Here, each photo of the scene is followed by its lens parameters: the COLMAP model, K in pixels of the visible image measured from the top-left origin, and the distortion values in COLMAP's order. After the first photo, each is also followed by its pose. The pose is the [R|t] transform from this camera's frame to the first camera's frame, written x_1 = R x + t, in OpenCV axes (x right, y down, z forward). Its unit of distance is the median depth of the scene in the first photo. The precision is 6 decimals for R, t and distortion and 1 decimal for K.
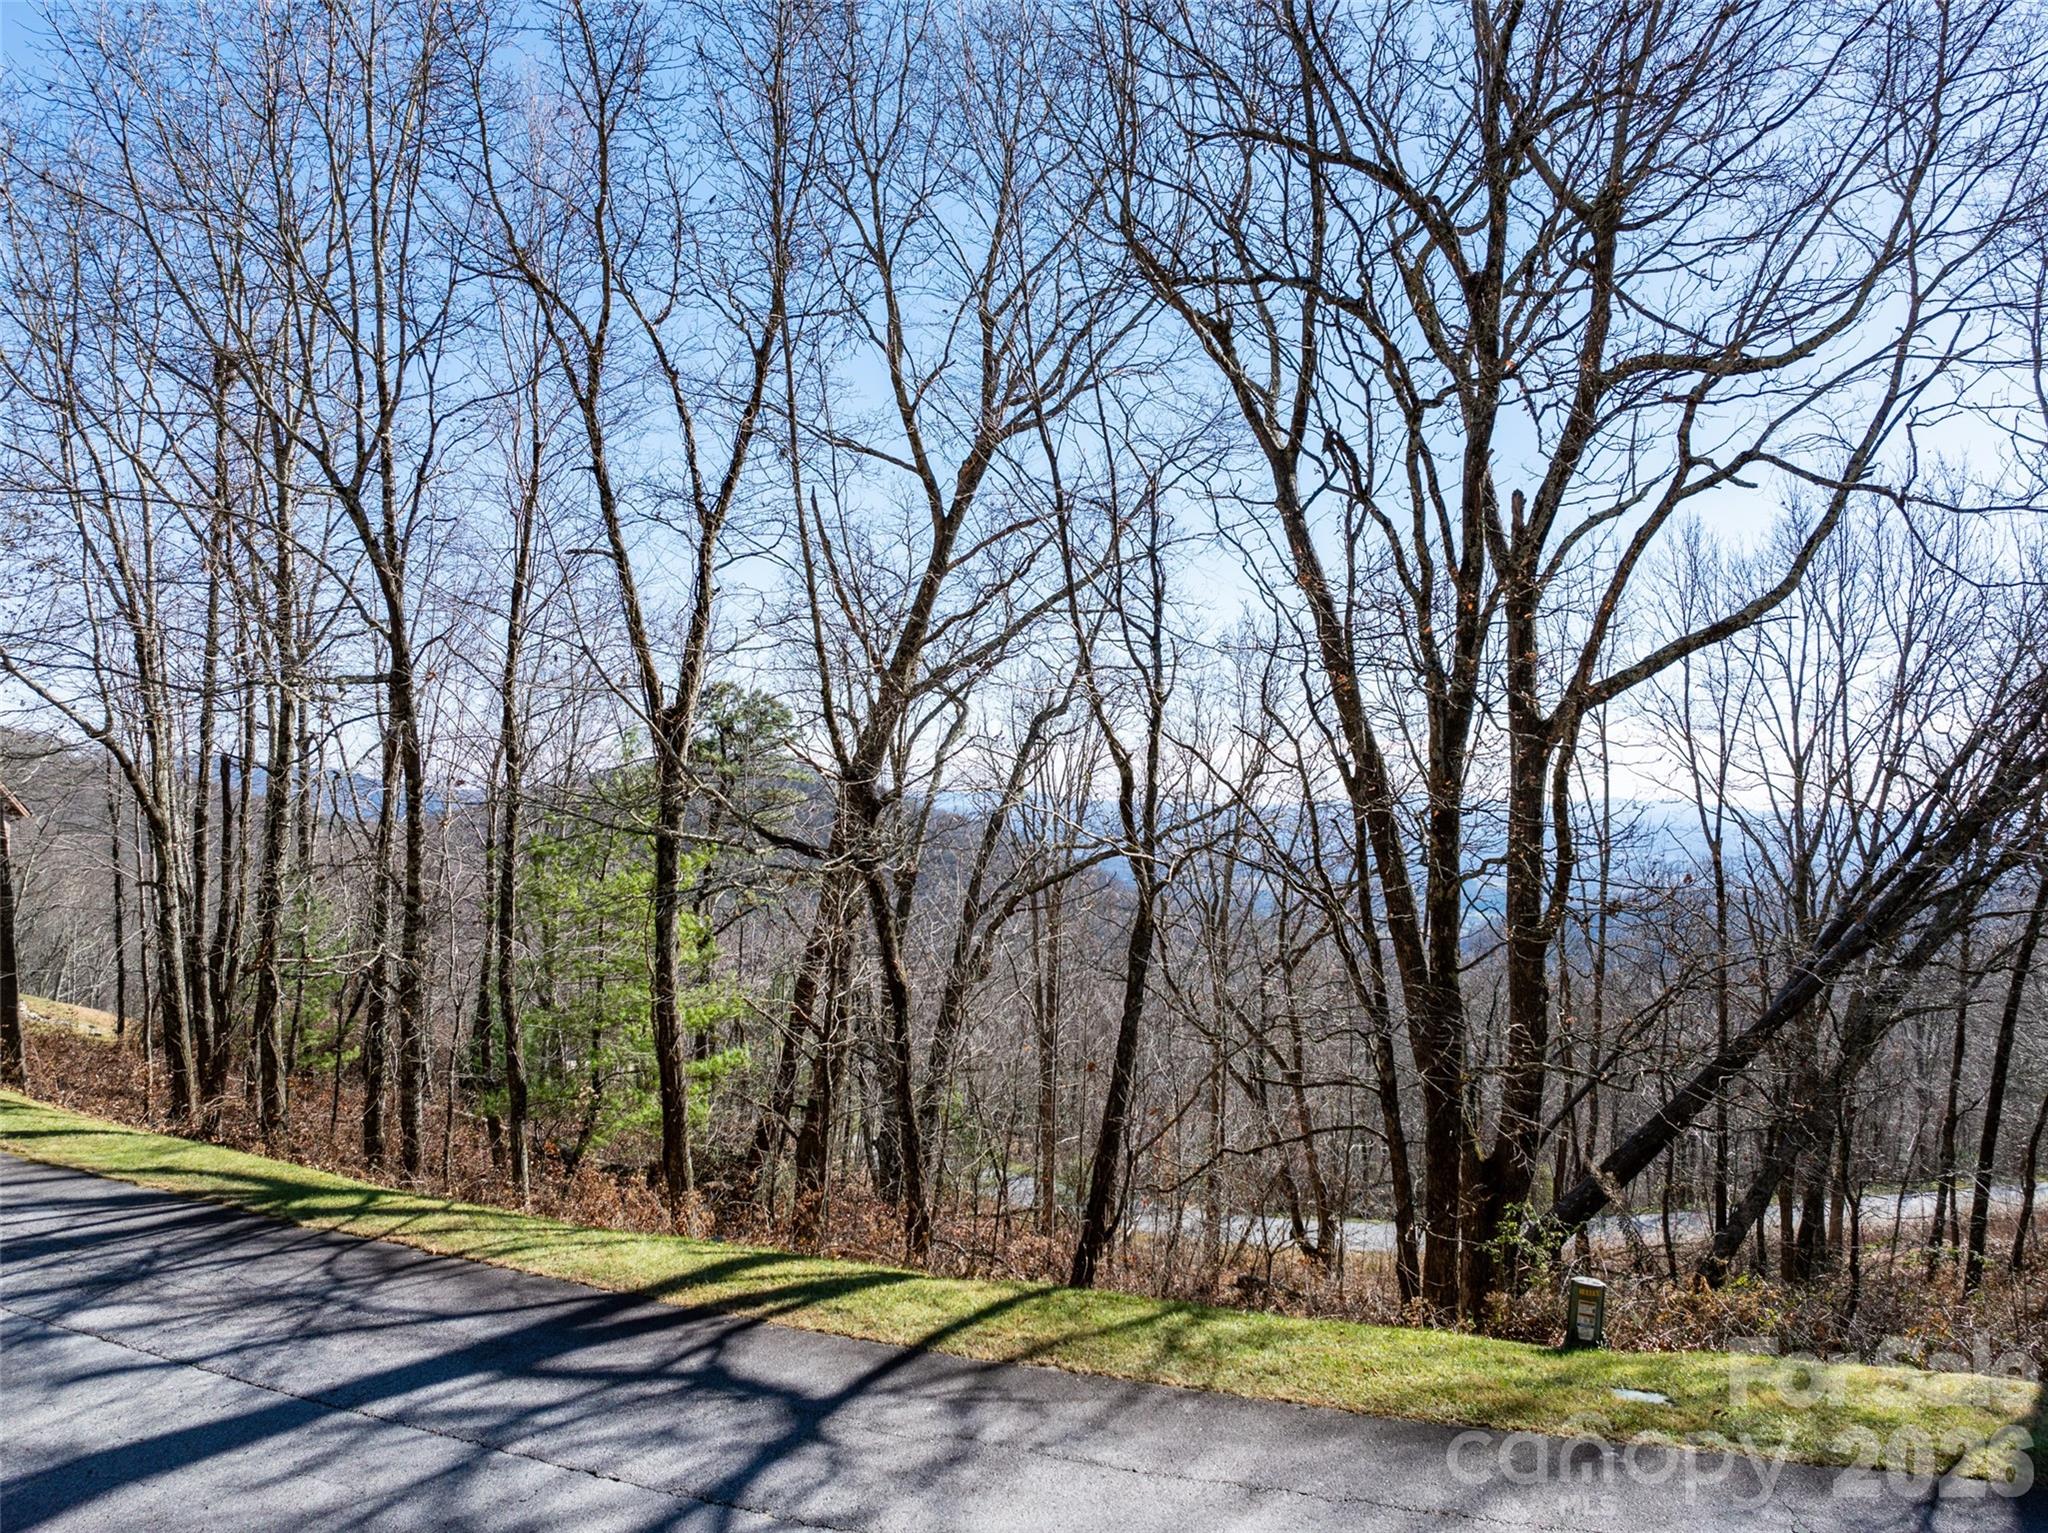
lens RADIAL K [[1427.7, 0, 1019.8], [0, 1427.7, 756.7], [0, 0, 1]] dist [-0.037016, -0.003787]
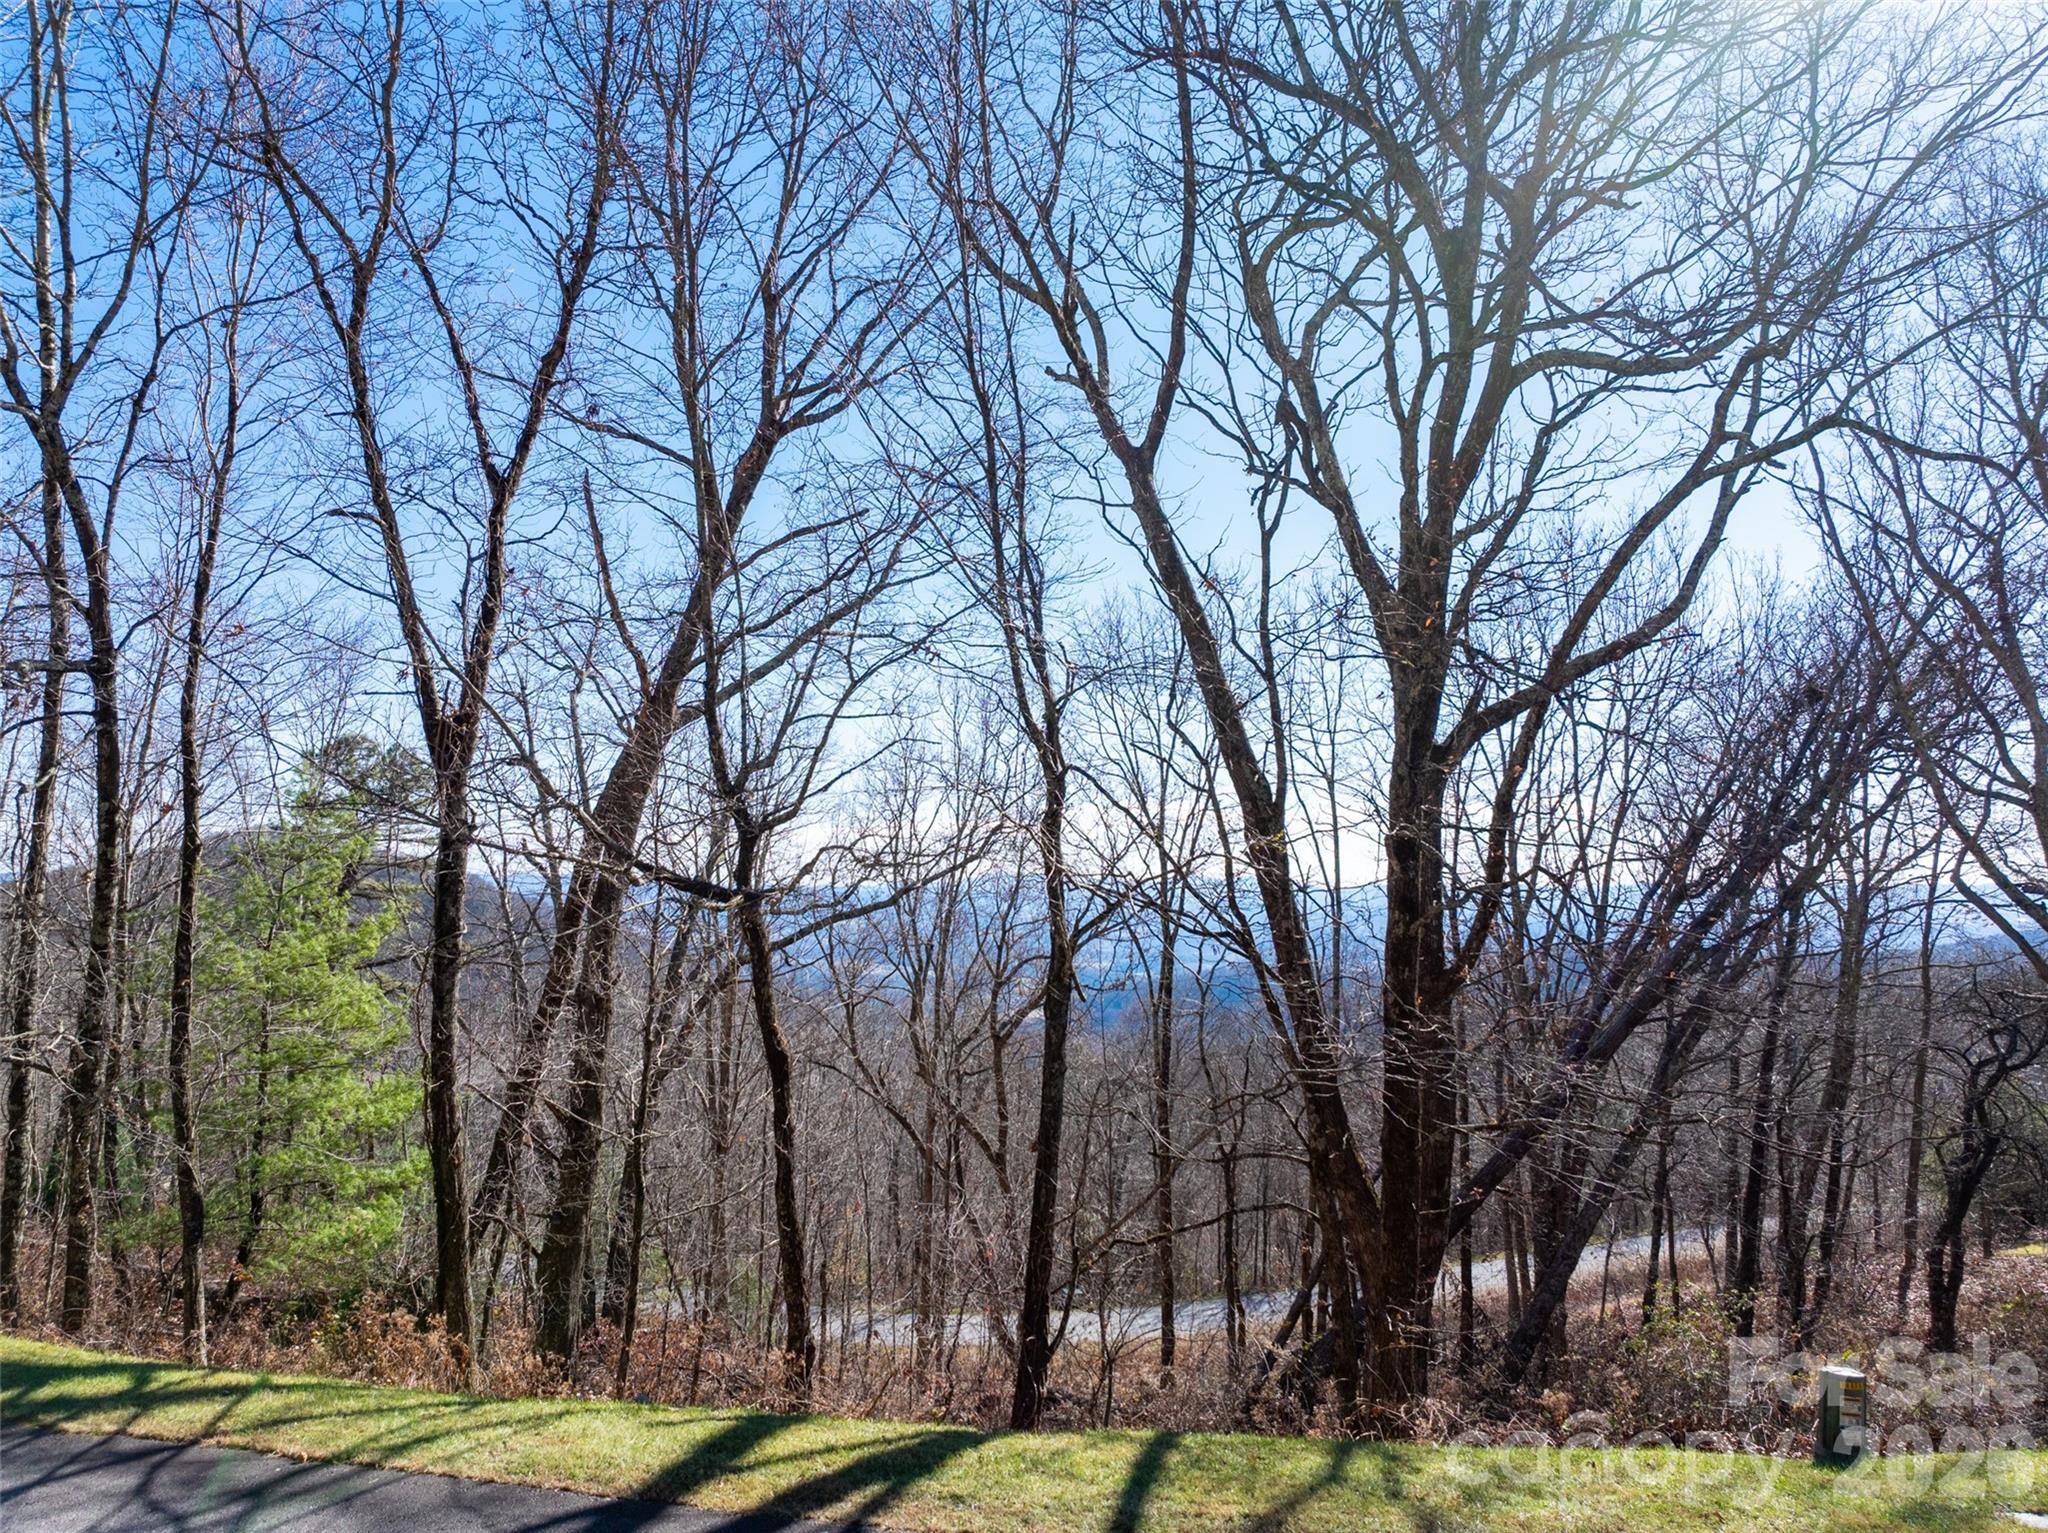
lens RADIAL K [[1534.1, 0, 1032.9], [0, 1534.1, 754.9], [0, 0, 1]] dist [-0.084034, 0.034102]
pose [[0.976383, 0.005508, 0.215978, -0.106259], [0.003544, 0.999132, -0.041502, 0.022134], [-0.216019, 0.041287, 0.975516, 0.102787]]
